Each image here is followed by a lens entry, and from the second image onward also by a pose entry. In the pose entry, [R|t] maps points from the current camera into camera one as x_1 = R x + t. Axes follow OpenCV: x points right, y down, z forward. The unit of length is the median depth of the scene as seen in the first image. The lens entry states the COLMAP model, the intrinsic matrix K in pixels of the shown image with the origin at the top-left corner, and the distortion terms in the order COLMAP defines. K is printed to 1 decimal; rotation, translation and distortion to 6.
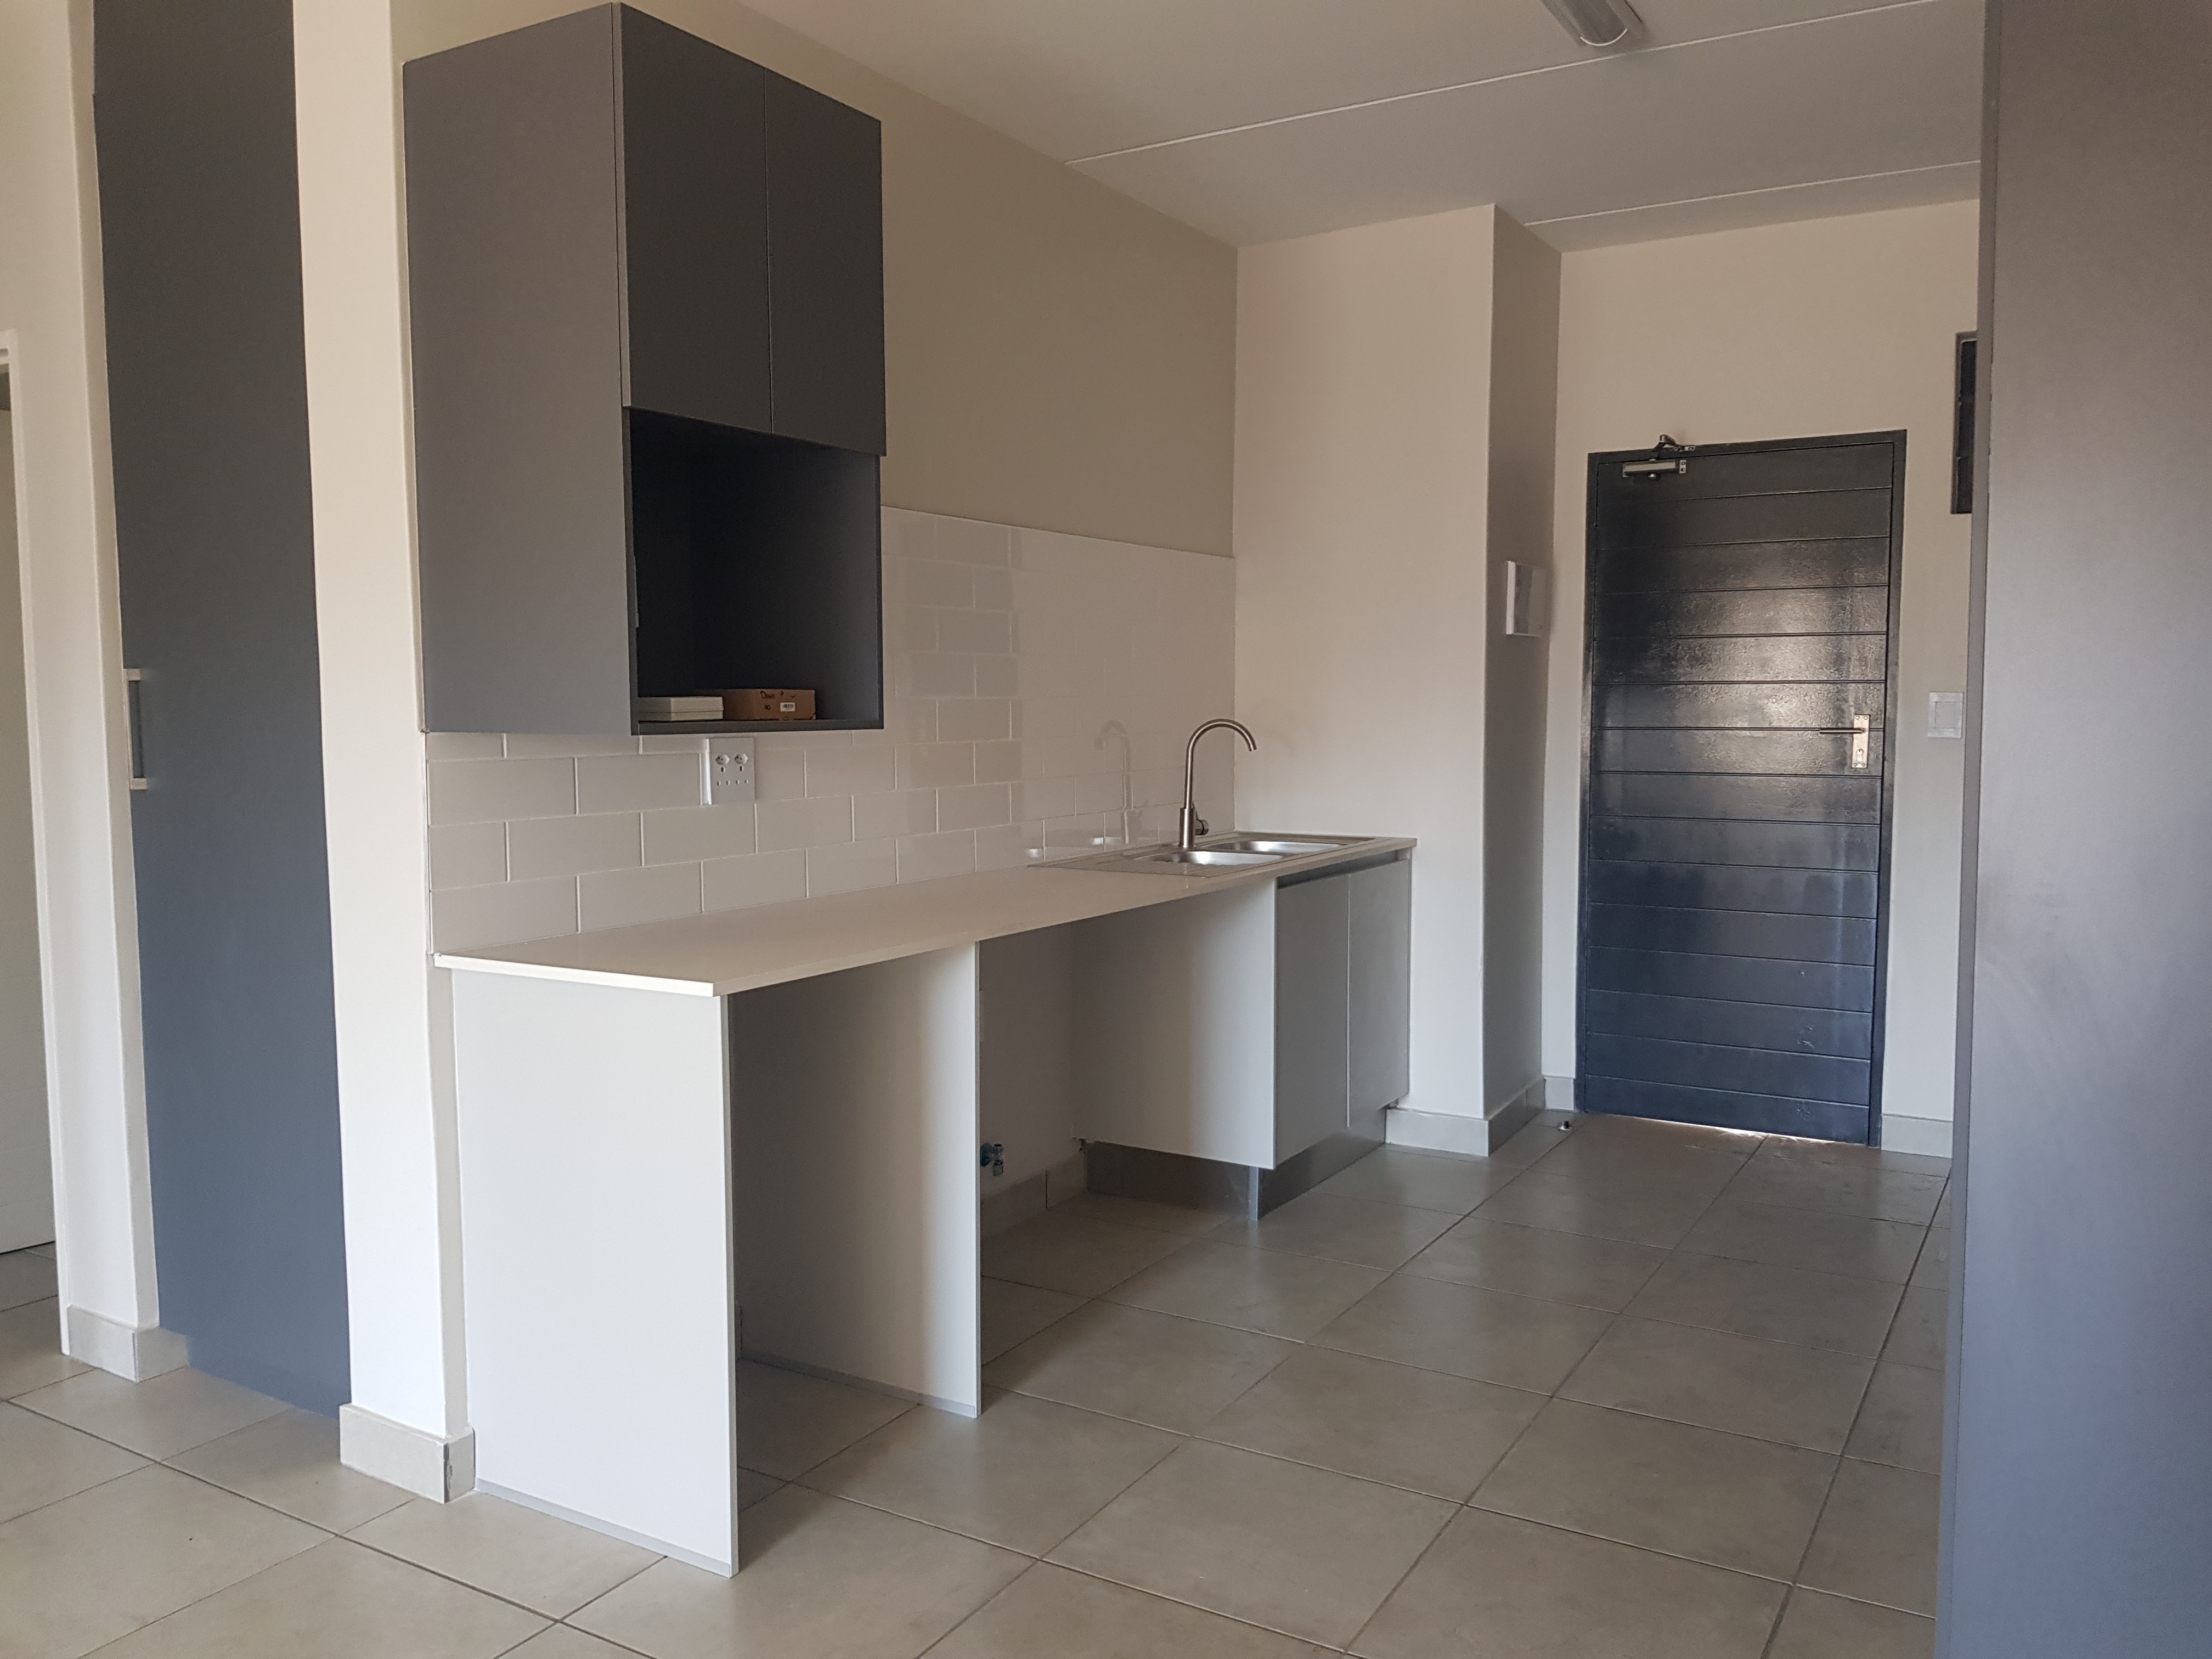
lens RADIAL K [[1715.0, 0, 1092.8], [0, 1715.0, 824.4], [0, 0, 1]] dist [0.009183, -0.010878]
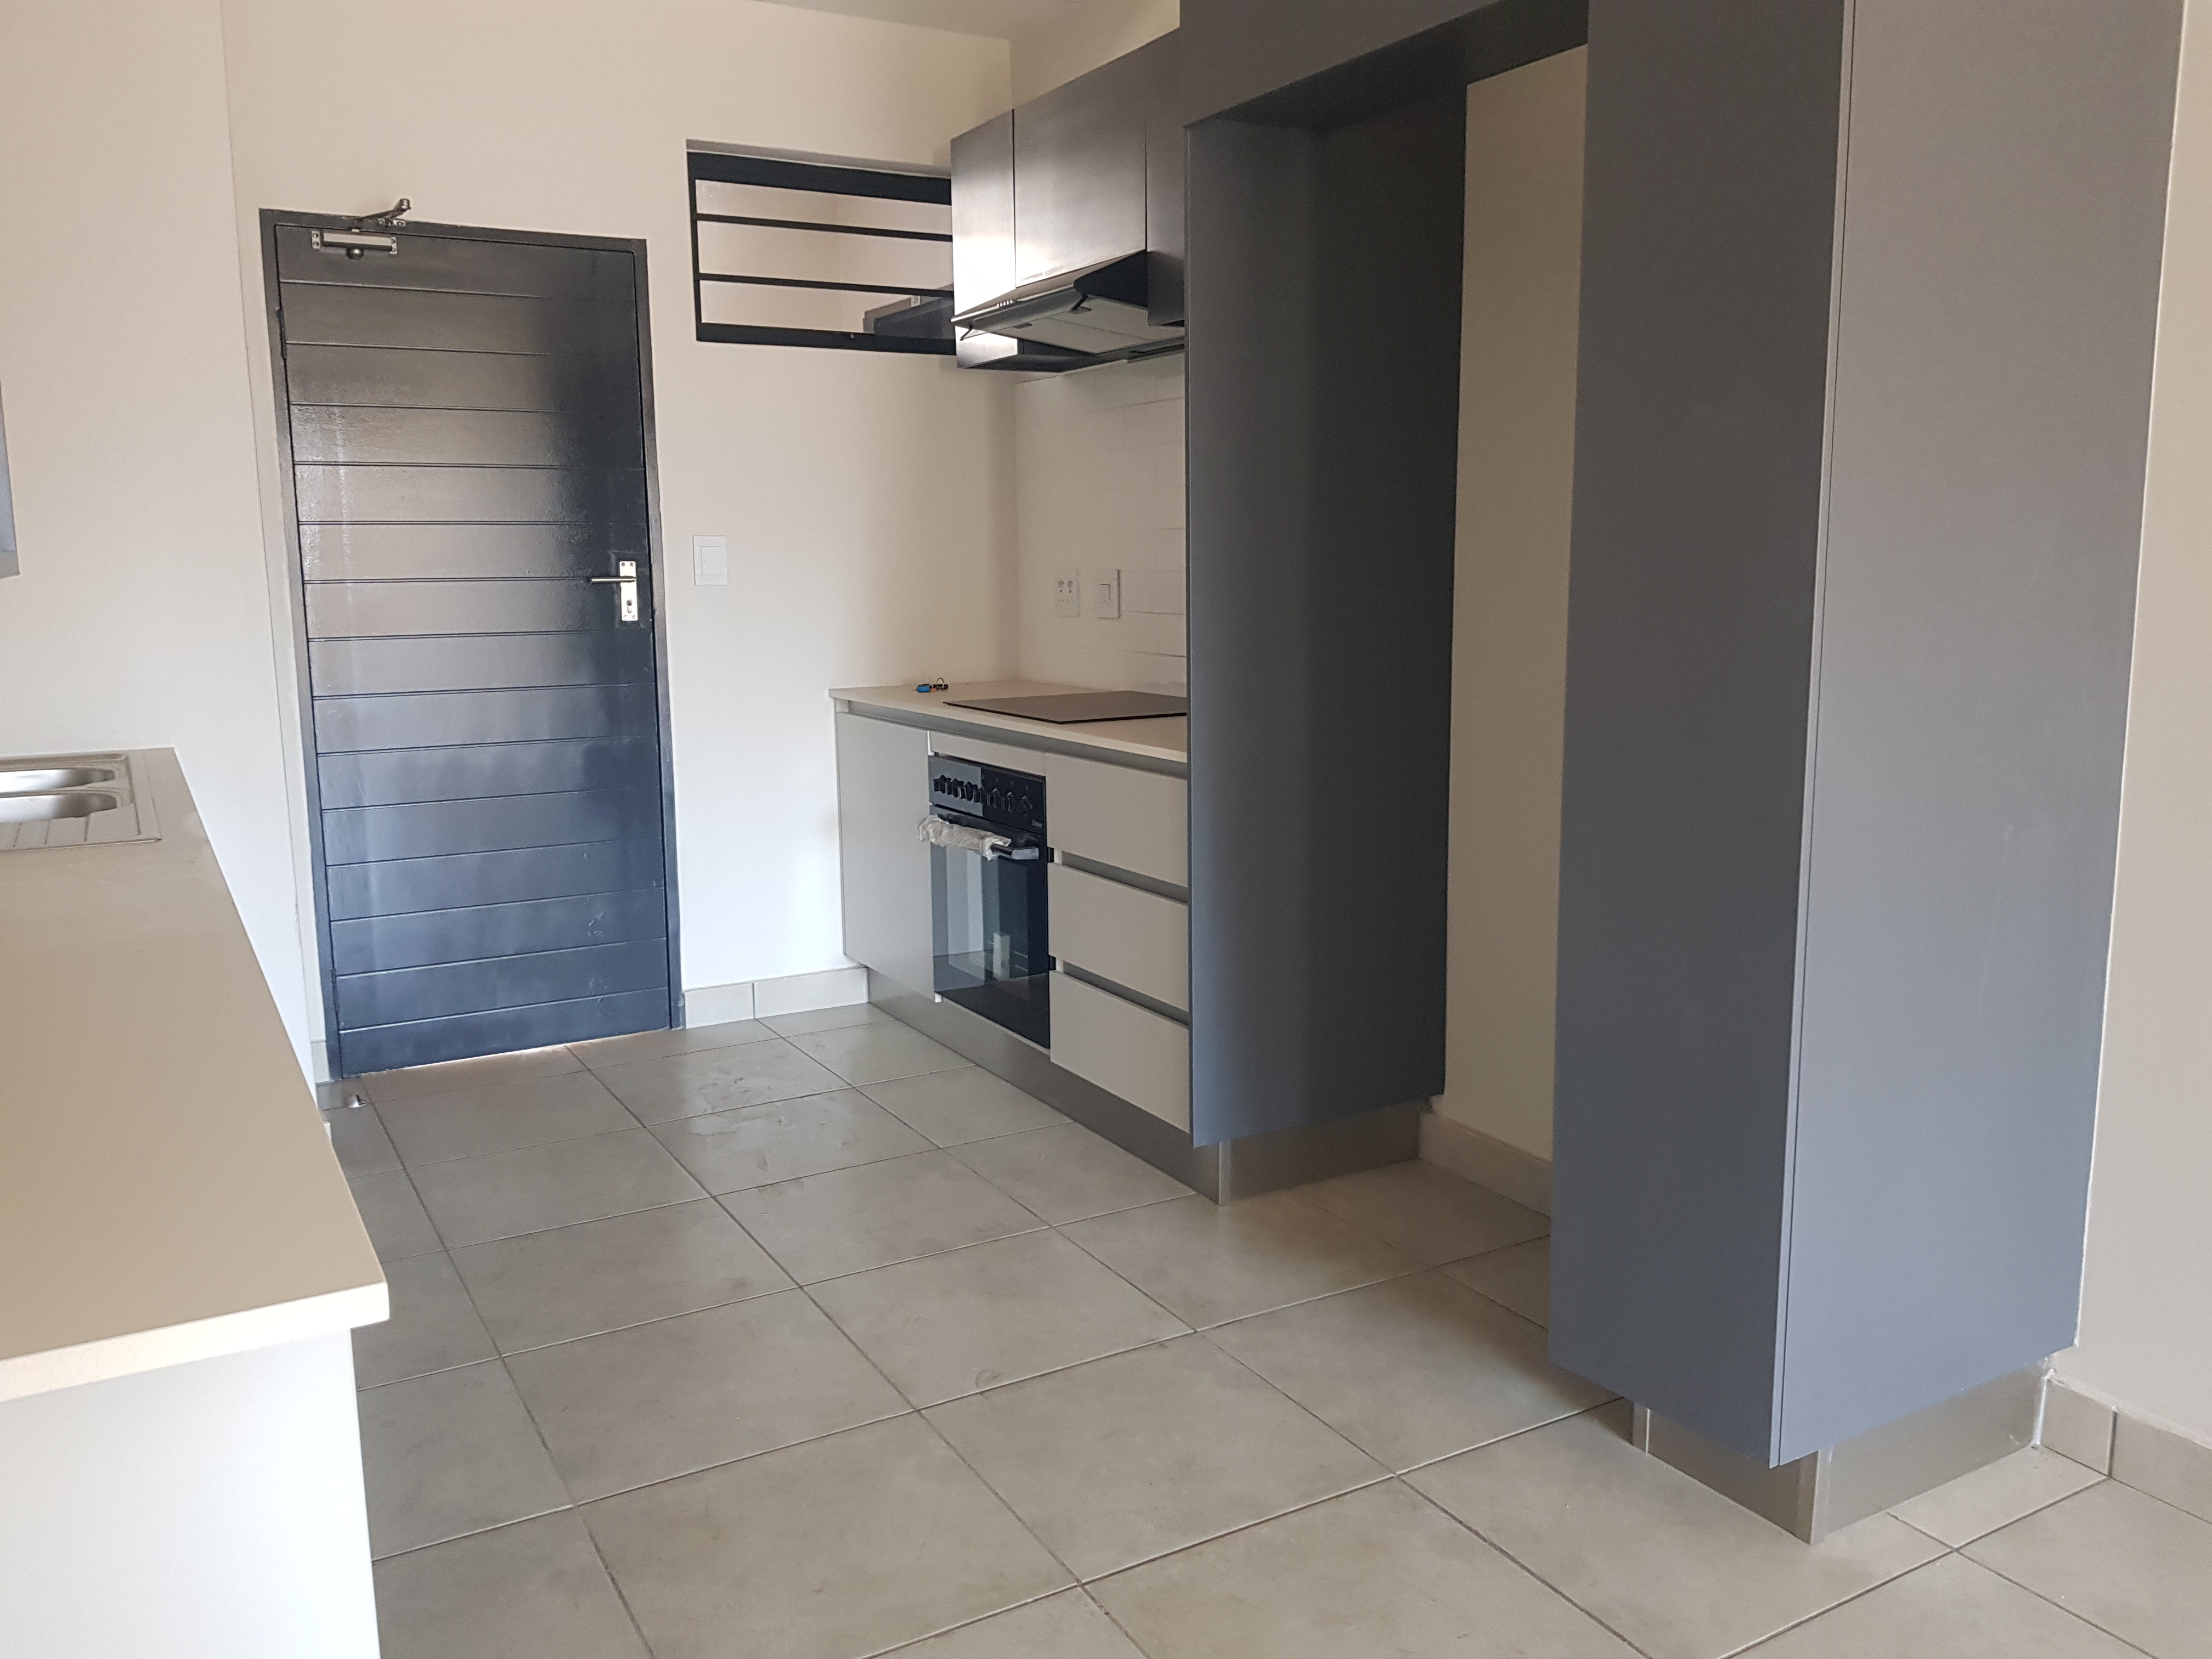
lens RADIAL K [[1715.0, 0, 1121.9], [0, 1715.0, 826.7], [0, 0, 1]] dist [0.009183, -0.010878]
pose [[0.476260, -0.144686, 0.867319, -0.340135], [0.064728, 0.989462, 0.129519, -0.039212], [-0.876919, -0.005544, 0.480606, 0.512358]]
